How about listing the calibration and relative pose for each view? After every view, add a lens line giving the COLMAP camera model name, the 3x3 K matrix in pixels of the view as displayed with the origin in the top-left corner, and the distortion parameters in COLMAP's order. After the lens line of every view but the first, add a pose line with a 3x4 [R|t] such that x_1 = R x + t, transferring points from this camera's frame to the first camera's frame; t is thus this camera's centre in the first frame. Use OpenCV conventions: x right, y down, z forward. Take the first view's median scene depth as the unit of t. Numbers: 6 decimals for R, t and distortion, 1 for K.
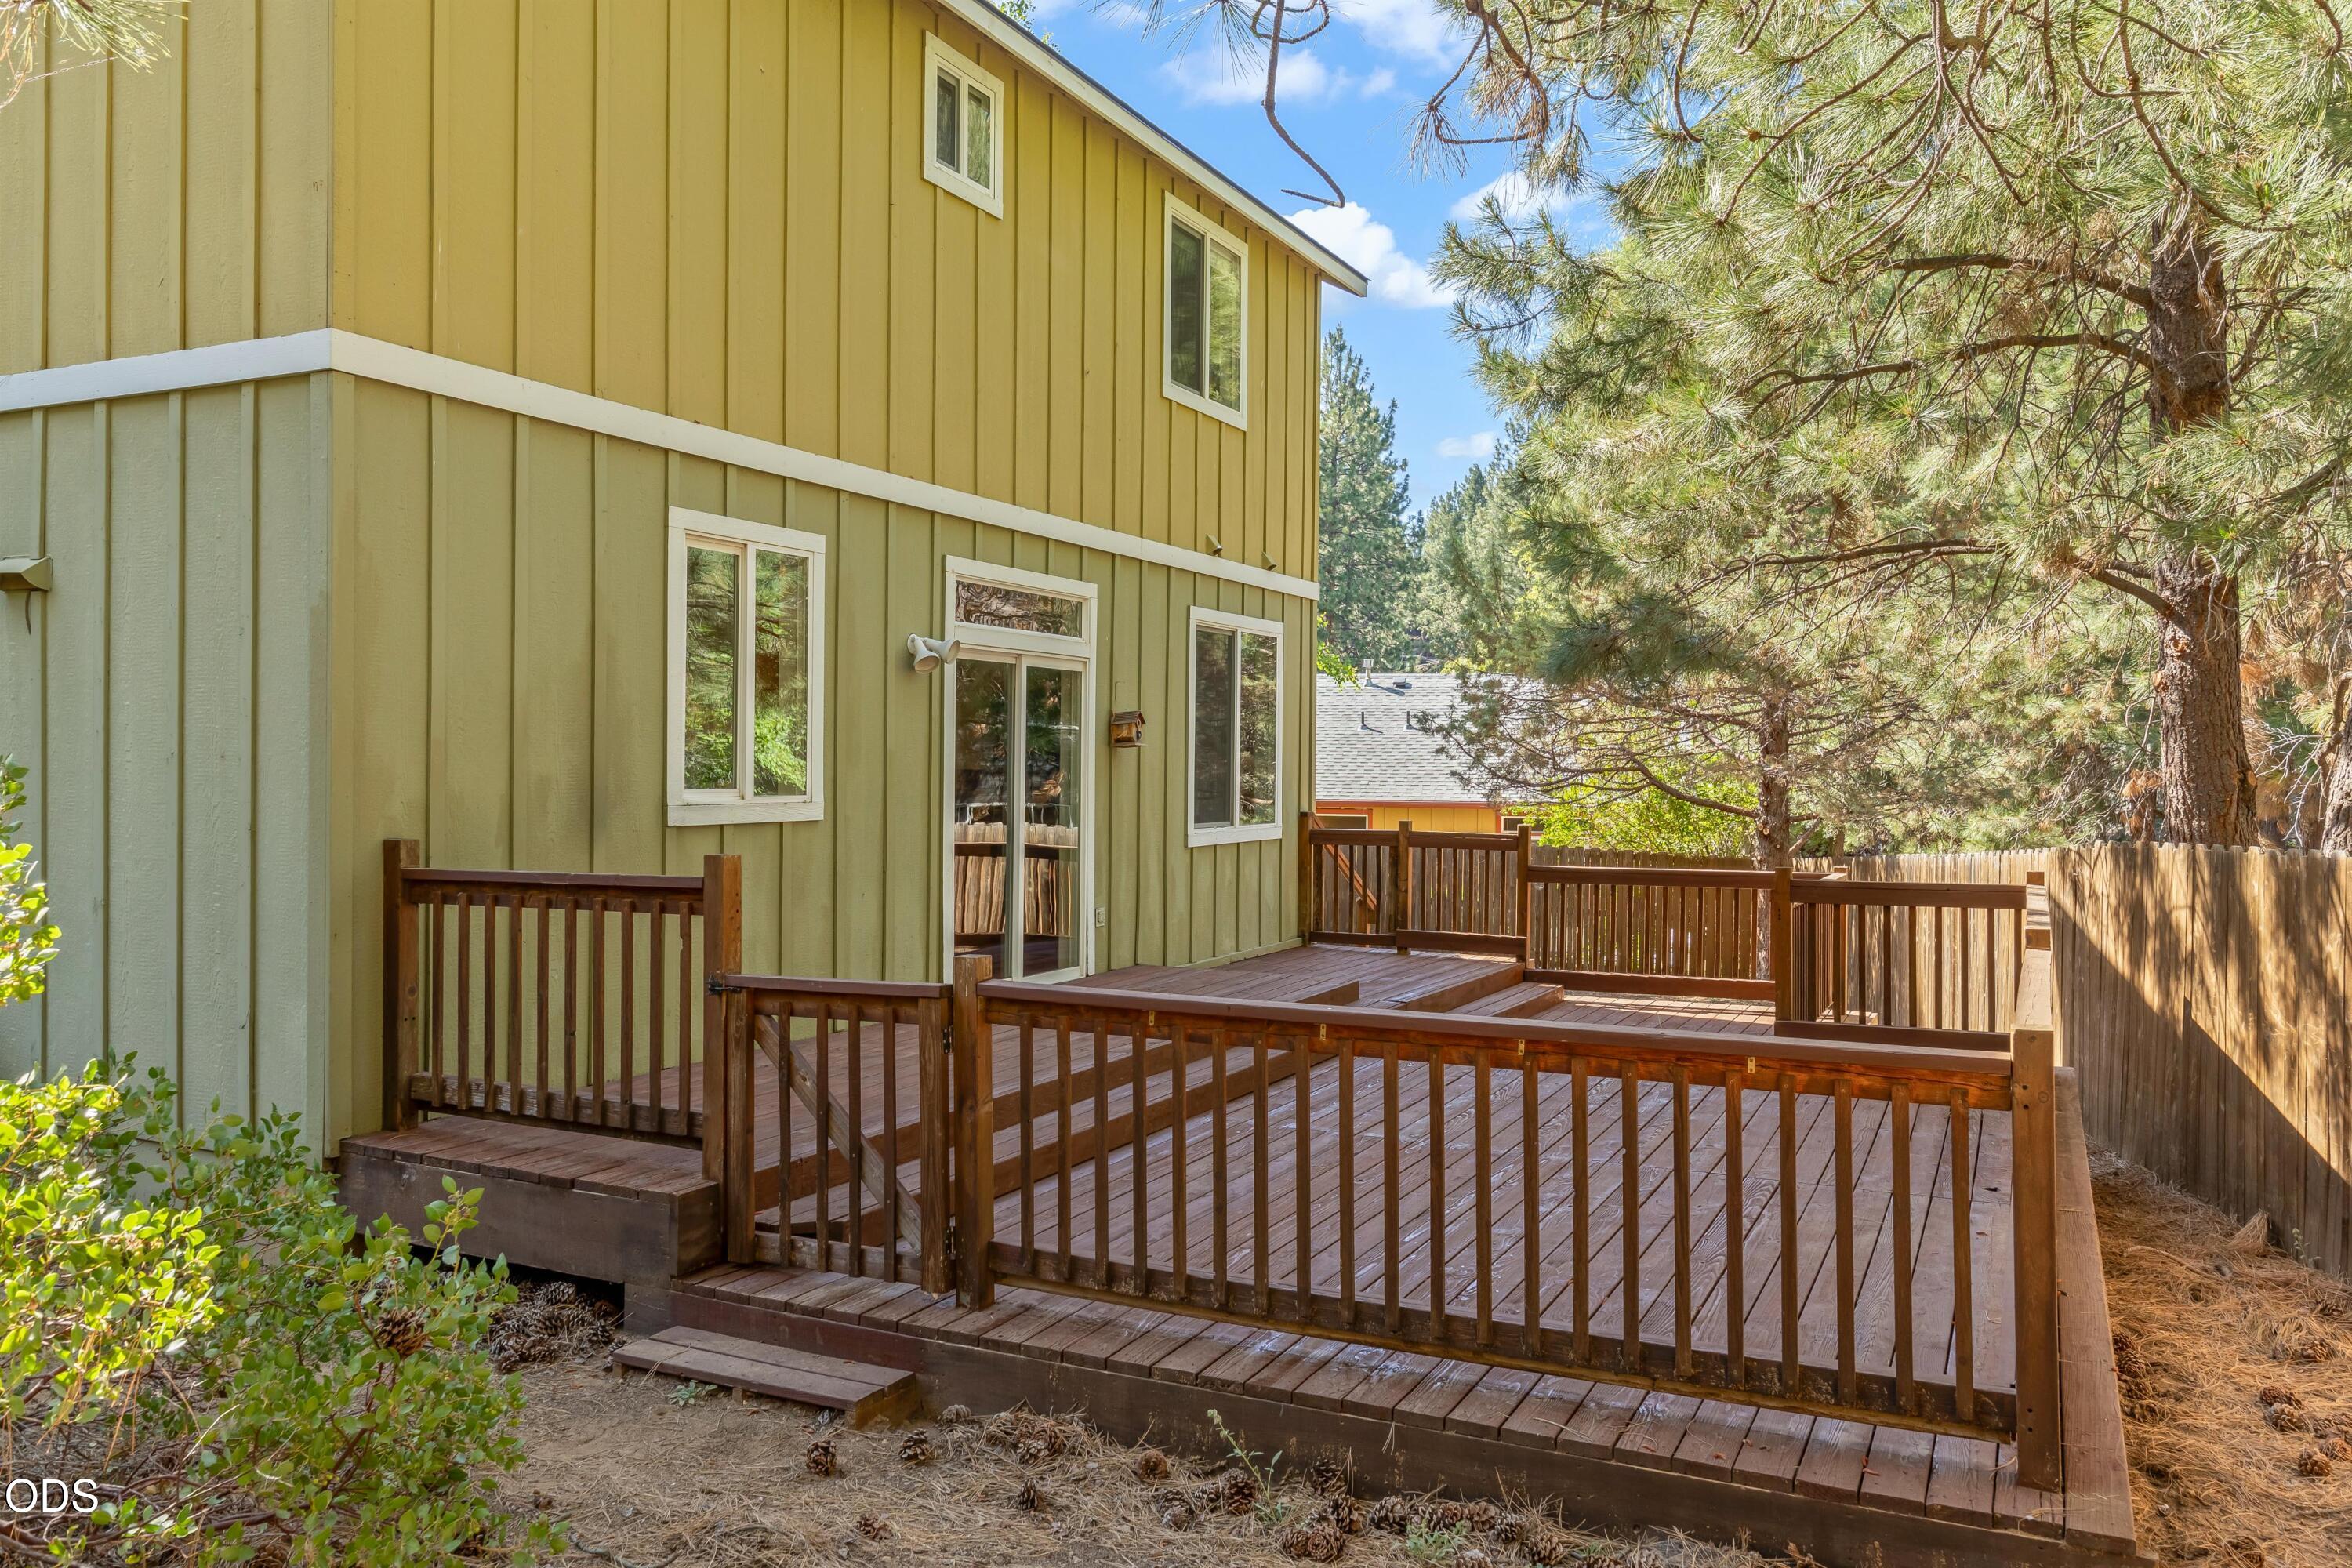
lens RADIAL K [[1754.9, 0, 1176.0], [0, 1754.9, 784.0], [0, 0, 1]] dist [-0.001572, -0.000309]
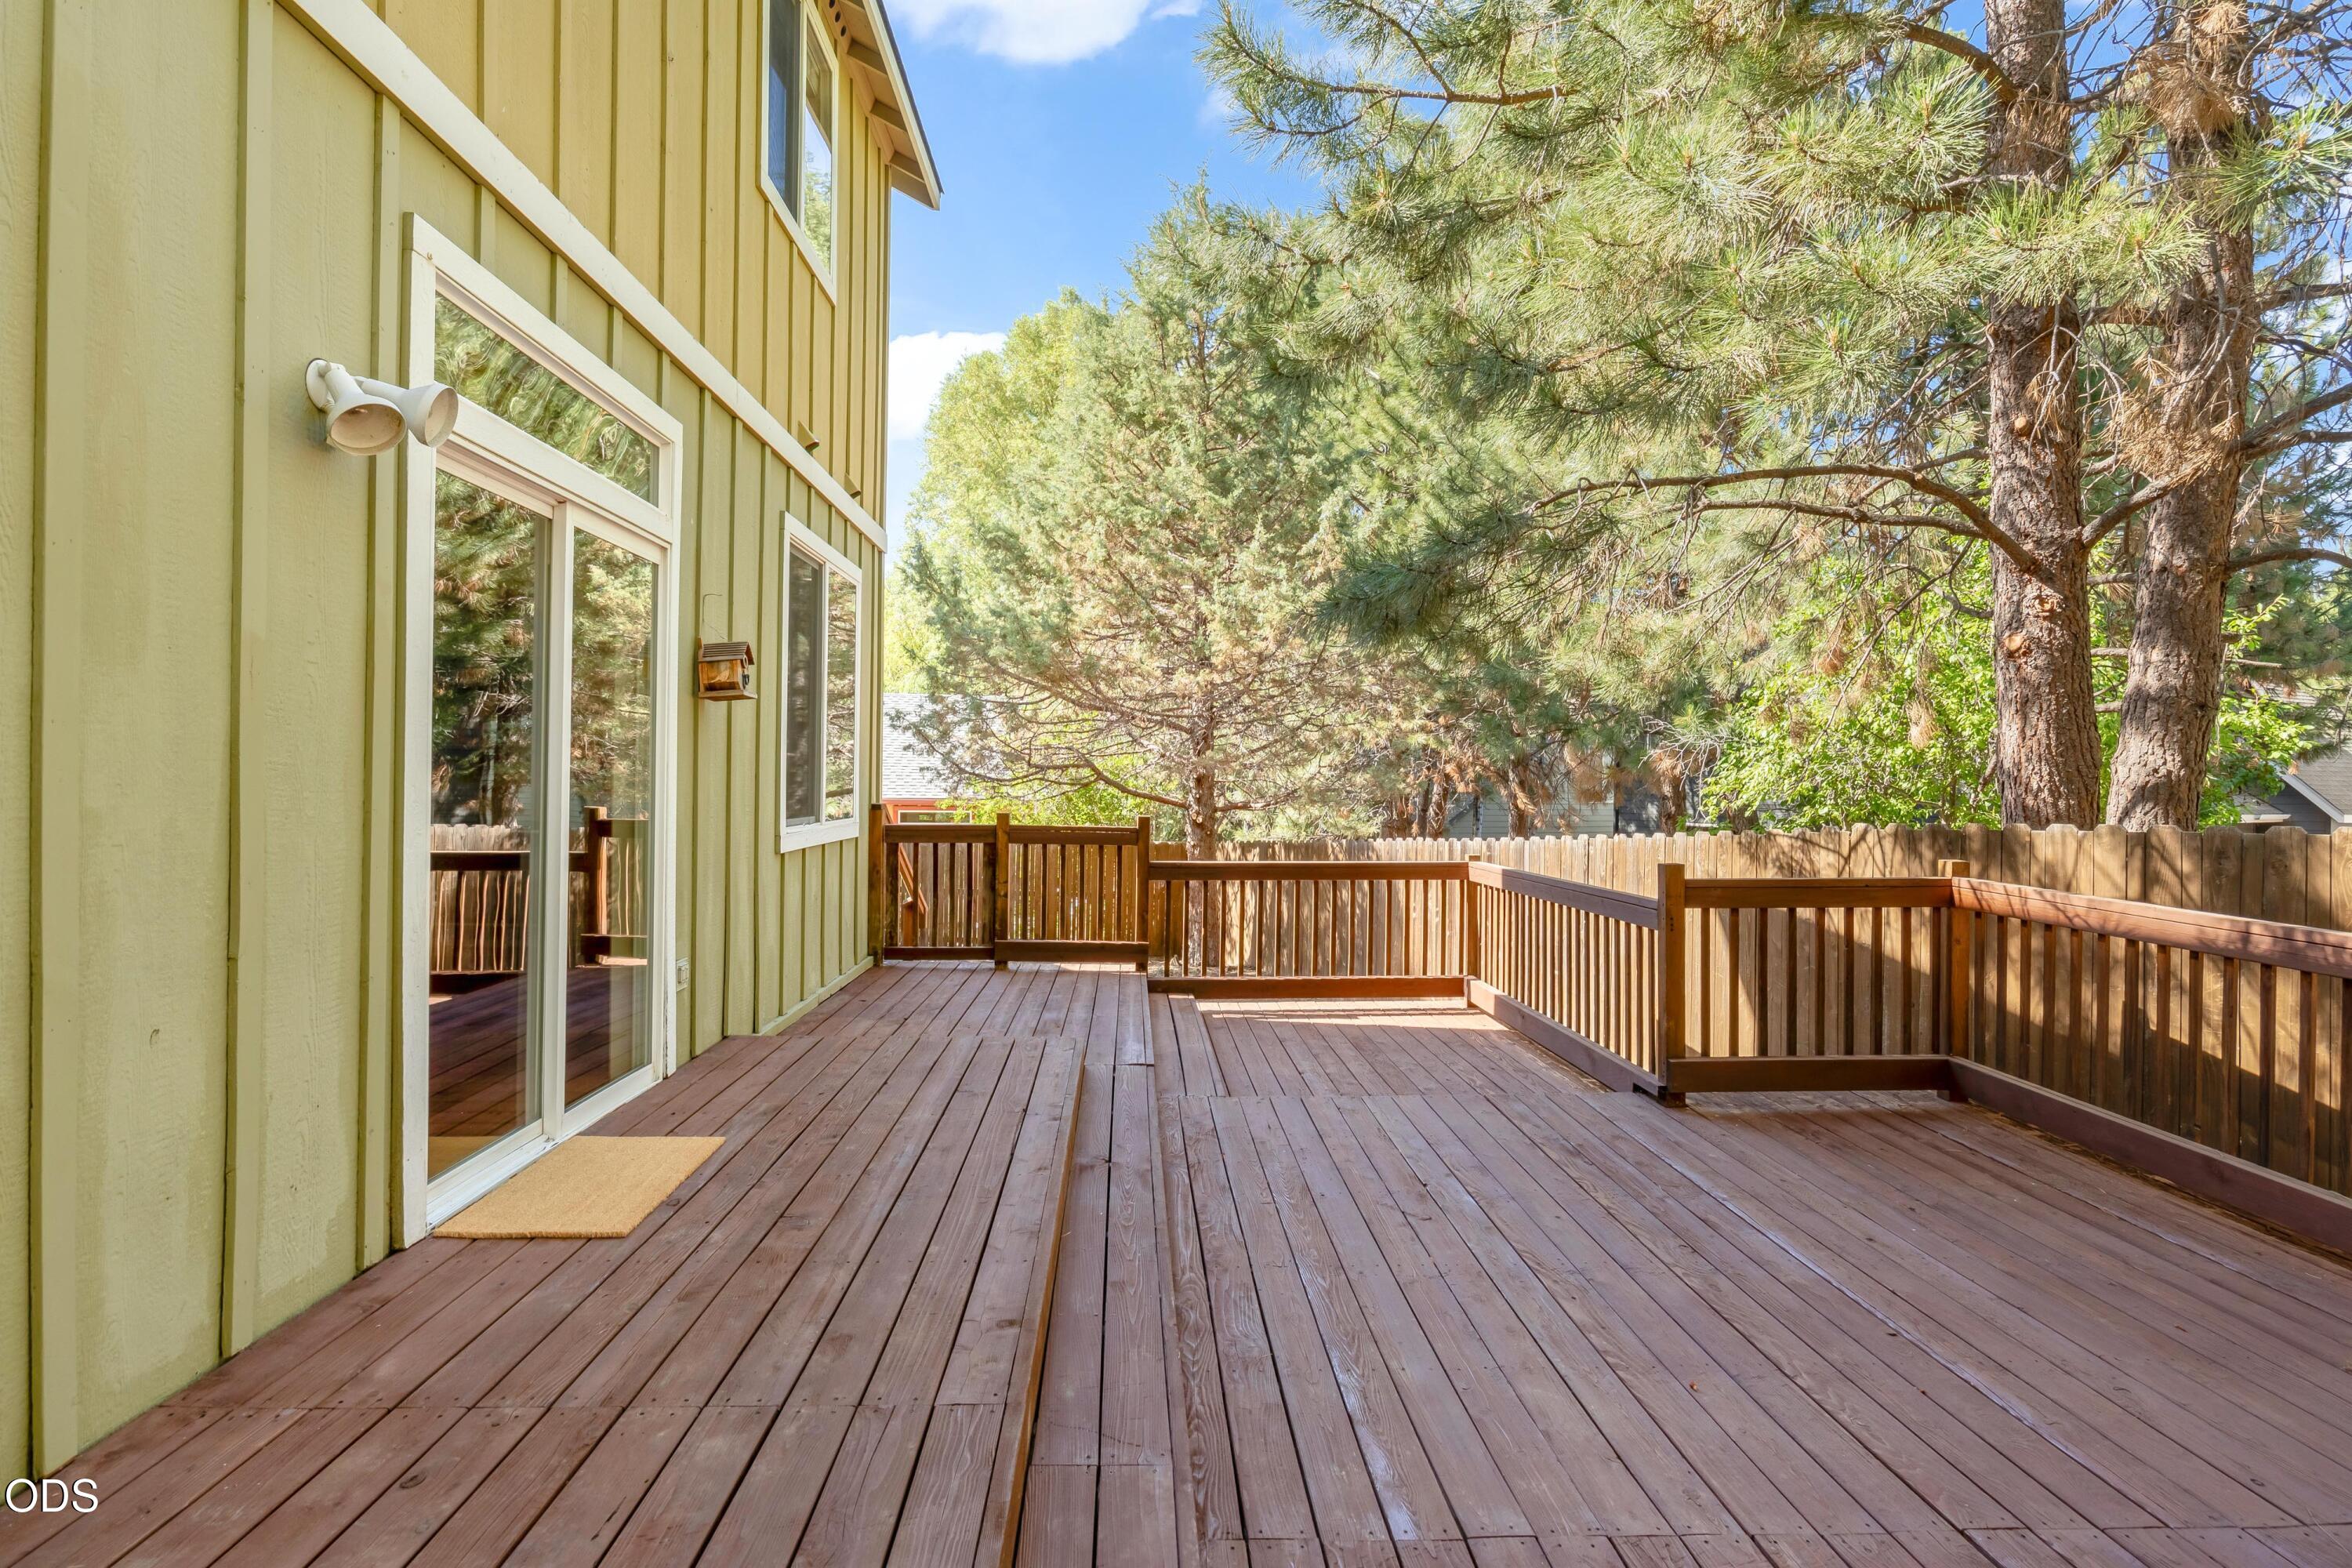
lens RADIAL K [[1195.7, 0, 1176.0], [0, 1195.7, 784.0], [0, 0, 1]] dist [0.002768, 0.000192]
pose [[0.879363, 0.000605, 0.476151, -0.078753], [0.001645, 0.999989, -0.004309, 0.010208], [-0.476149, 0.004572, 0.879353, 0.481350]]
